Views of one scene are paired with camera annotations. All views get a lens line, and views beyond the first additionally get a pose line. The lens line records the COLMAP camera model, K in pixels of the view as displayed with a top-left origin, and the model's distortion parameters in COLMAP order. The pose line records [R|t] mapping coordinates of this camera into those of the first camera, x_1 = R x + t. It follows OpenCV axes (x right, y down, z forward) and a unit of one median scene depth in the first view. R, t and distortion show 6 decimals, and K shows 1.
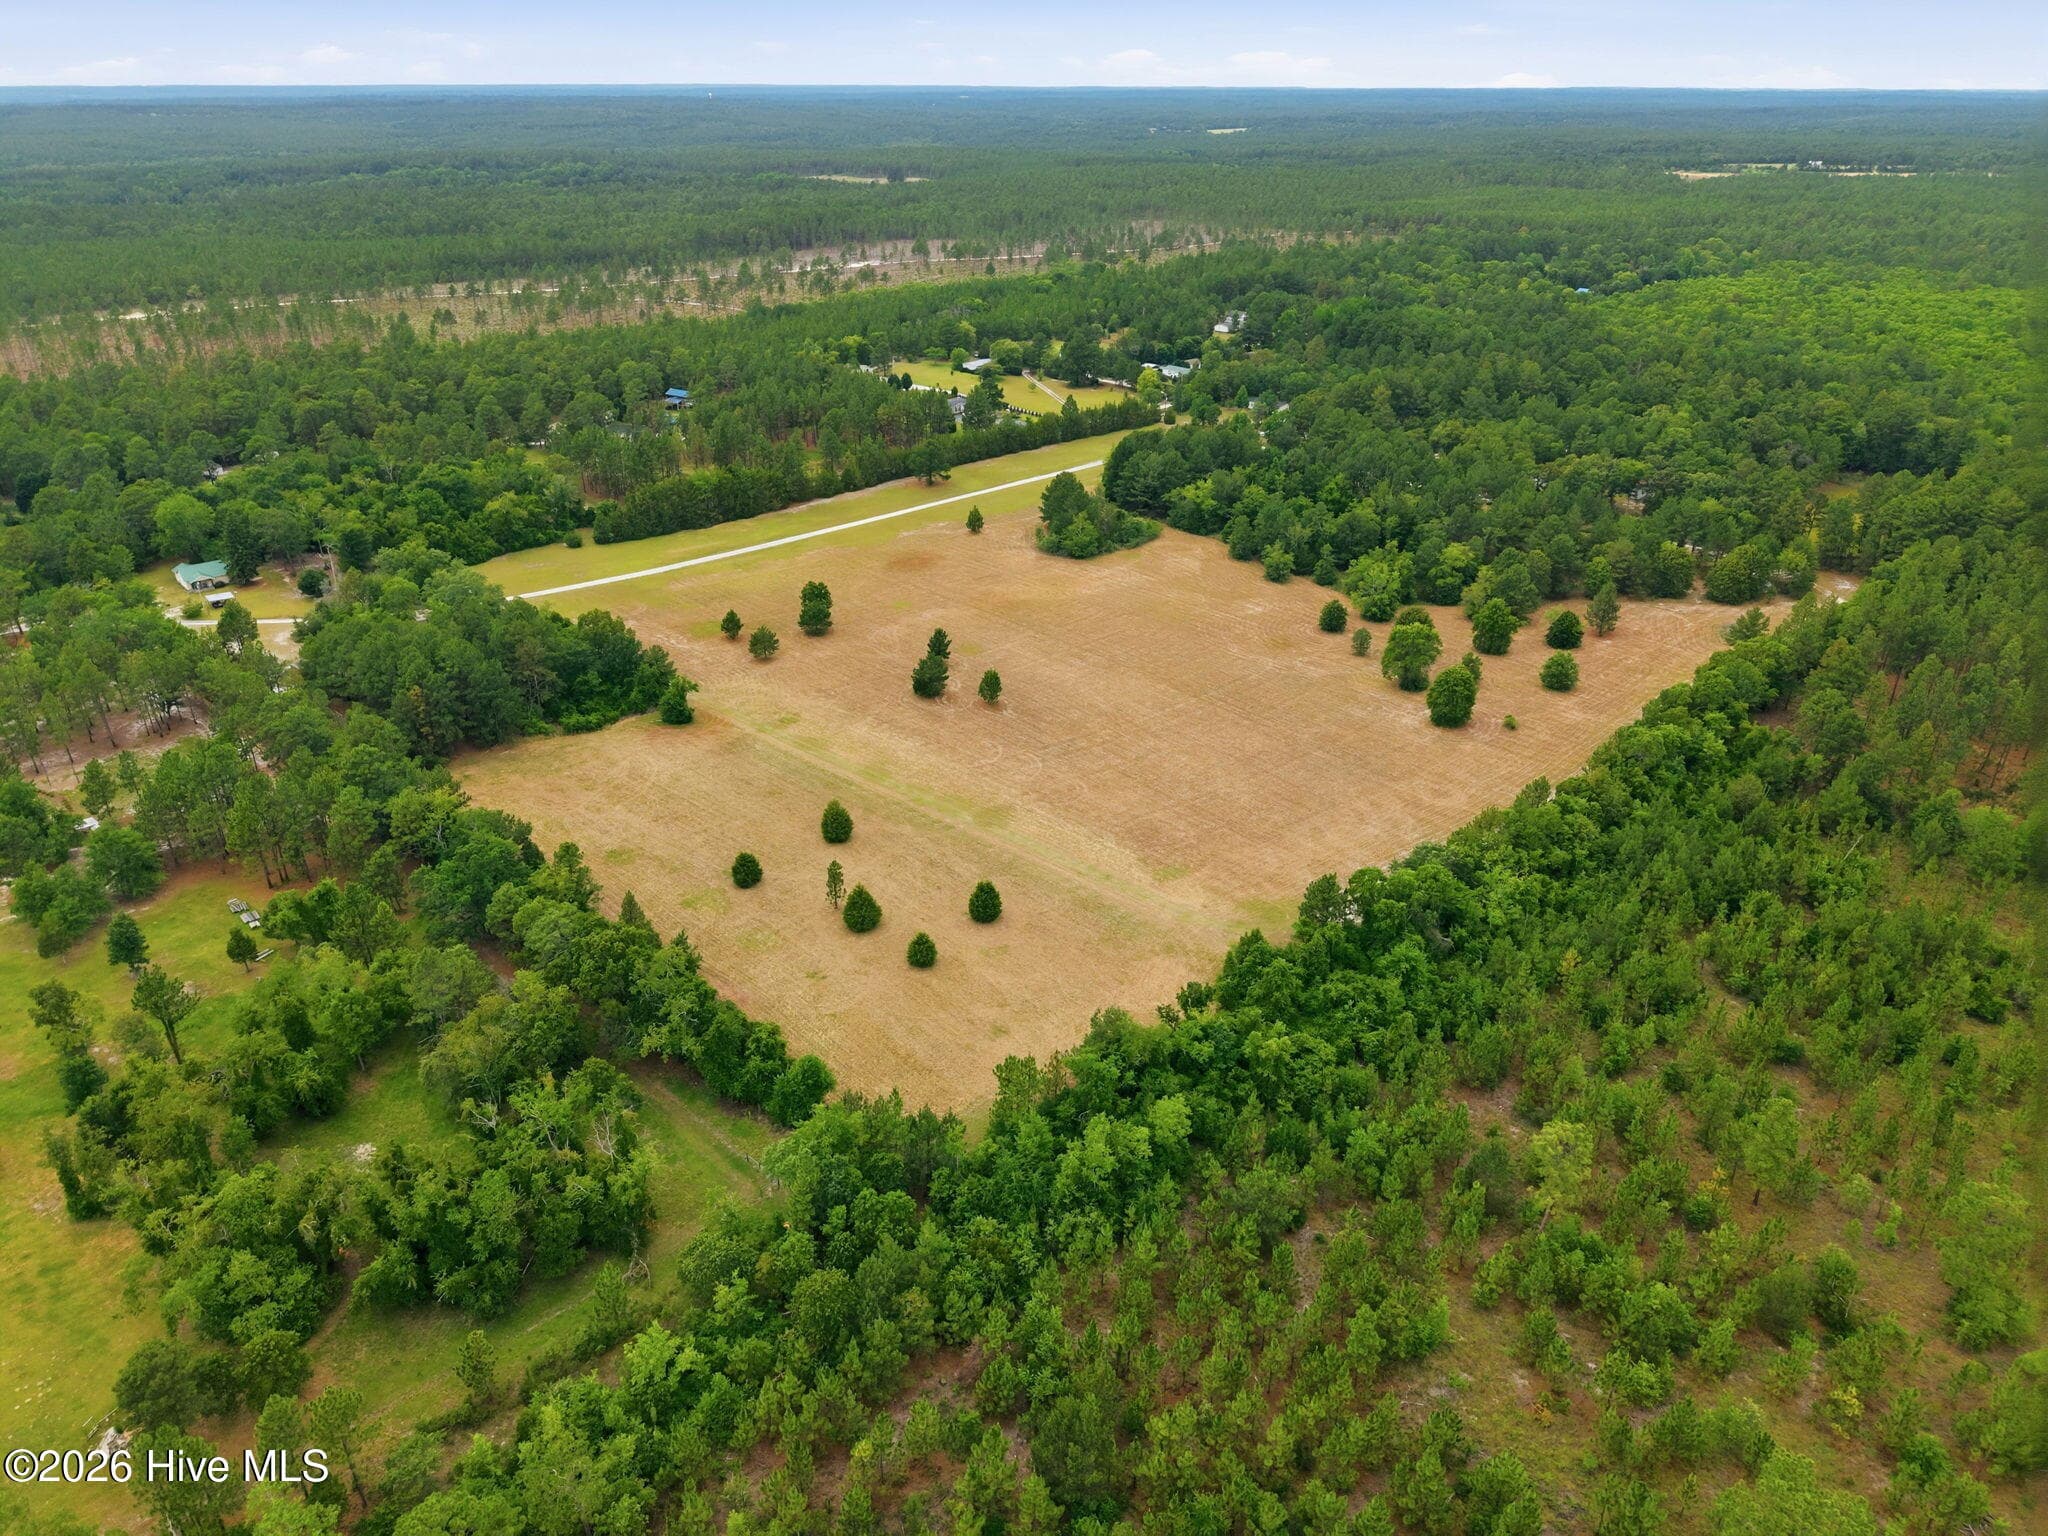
lens RADIAL K [[1394.4, 0, 989.6], [0, 1394.4, 776.1], [0, 0, 1]] dist [0.000642, -0.000566]
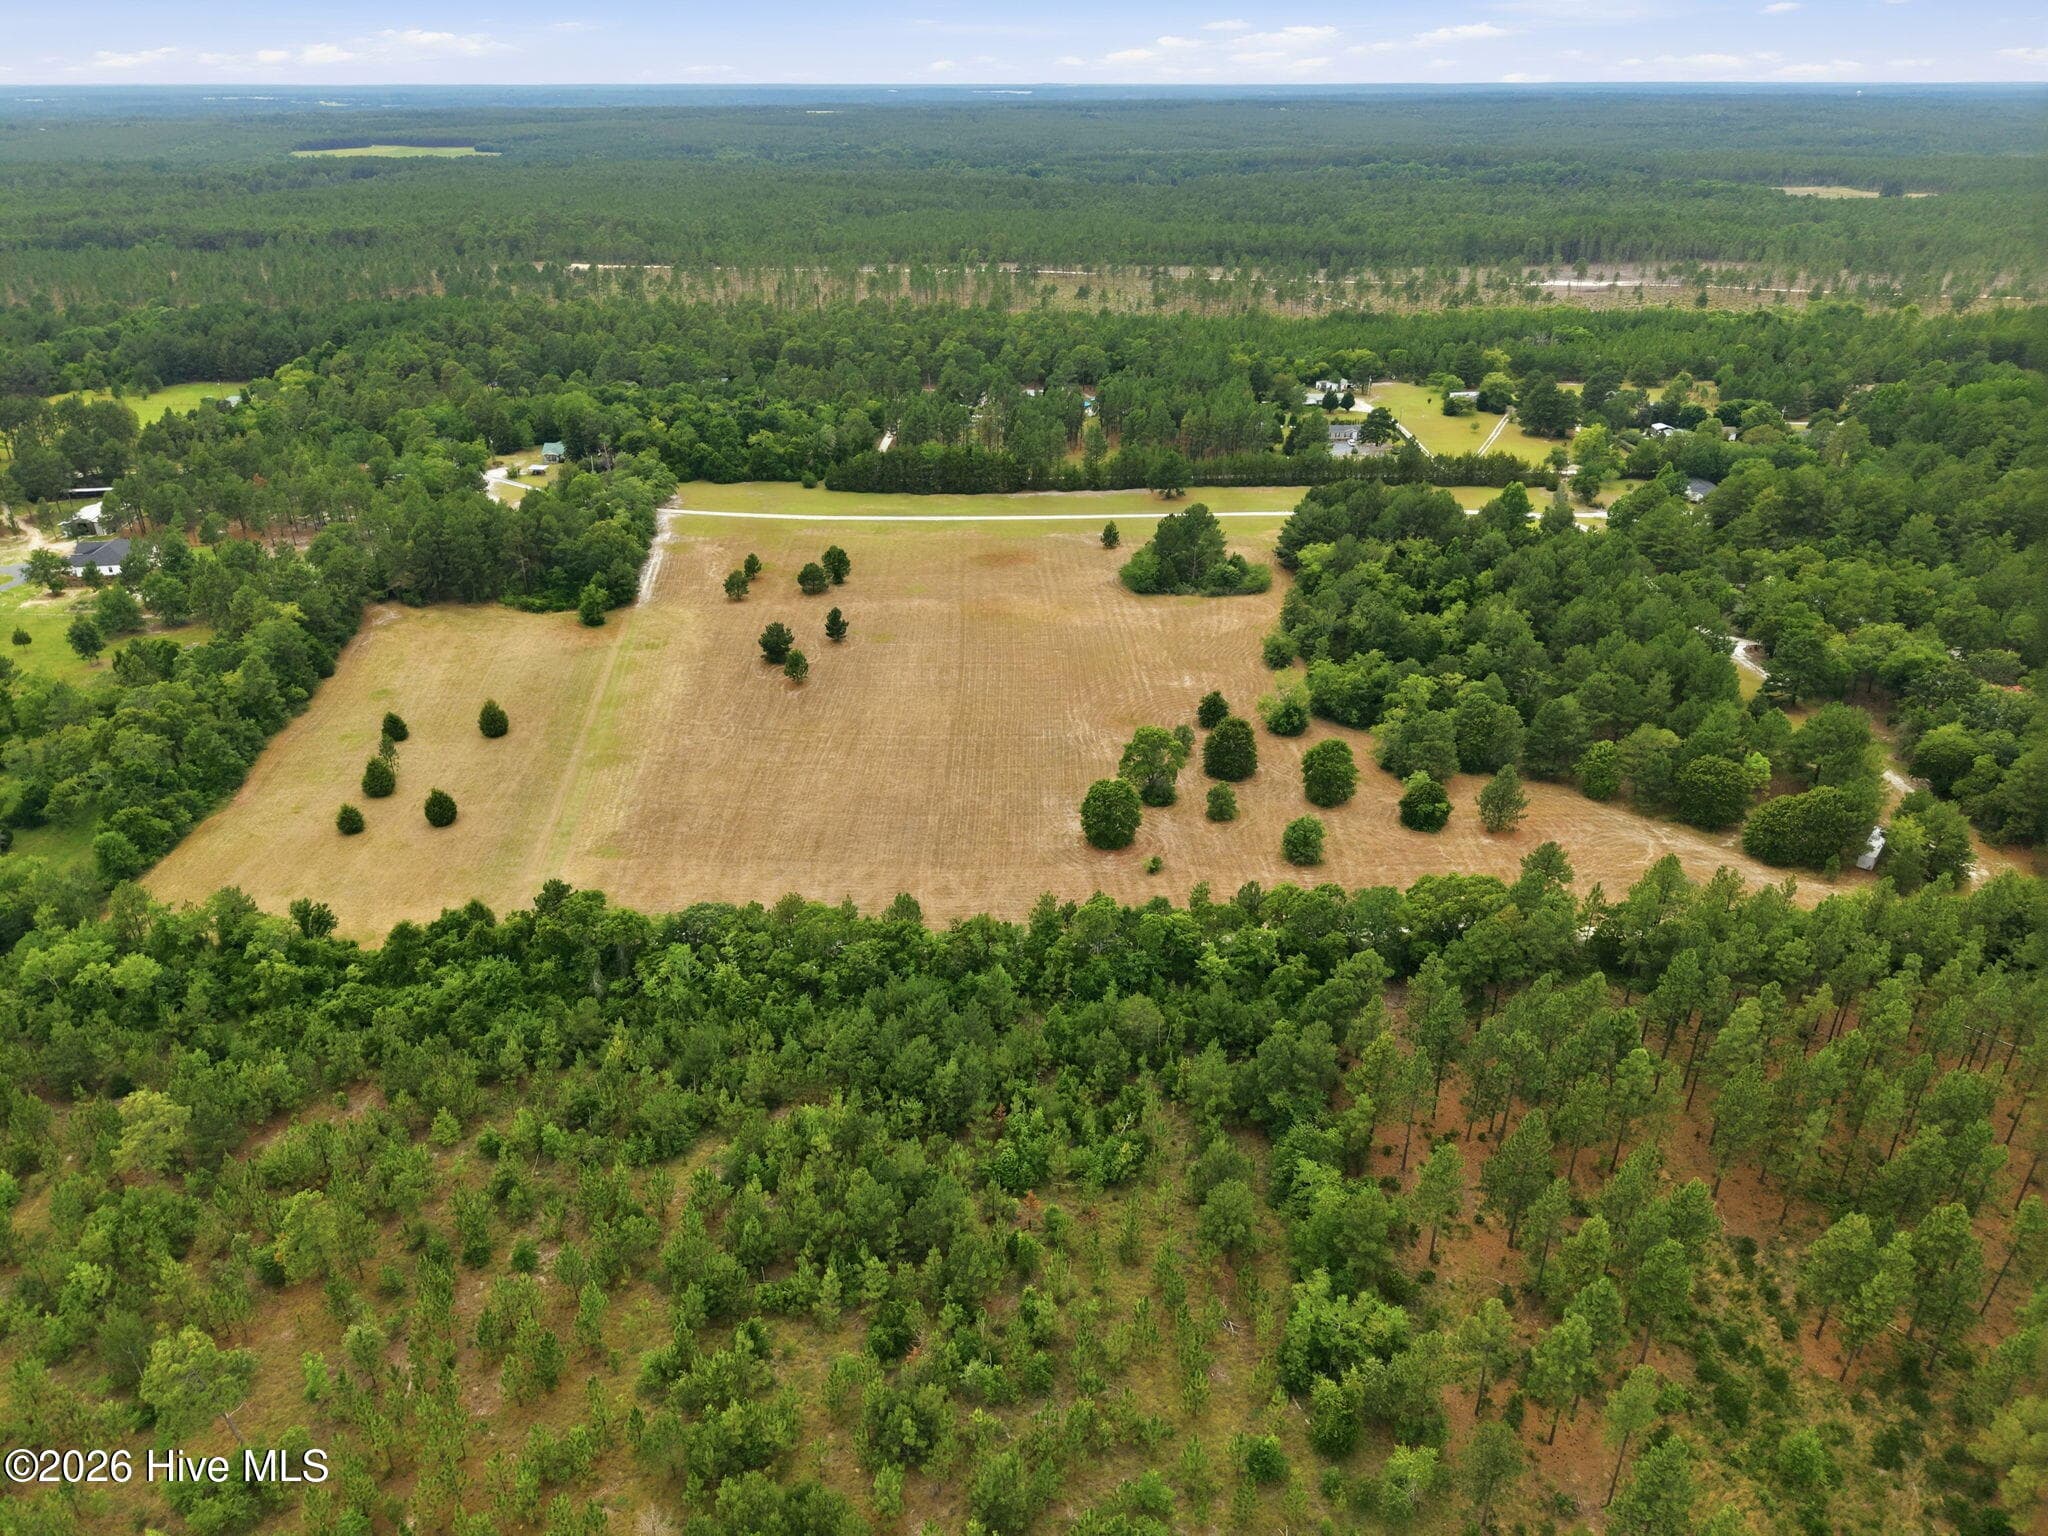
lens RADIAL K [[1358.2, 0, 1024.0], [0, 1358.2, 768.0], [0, 0, 1]] dist [0.000073, 0.001220]
pose [[0.758361, 0.293859, -0.581839, 0.526856], [-0.289160, 0.951643, 0.103742, -0.099485], [0.584188, 0.089571, 0.806661, 0.174312]]
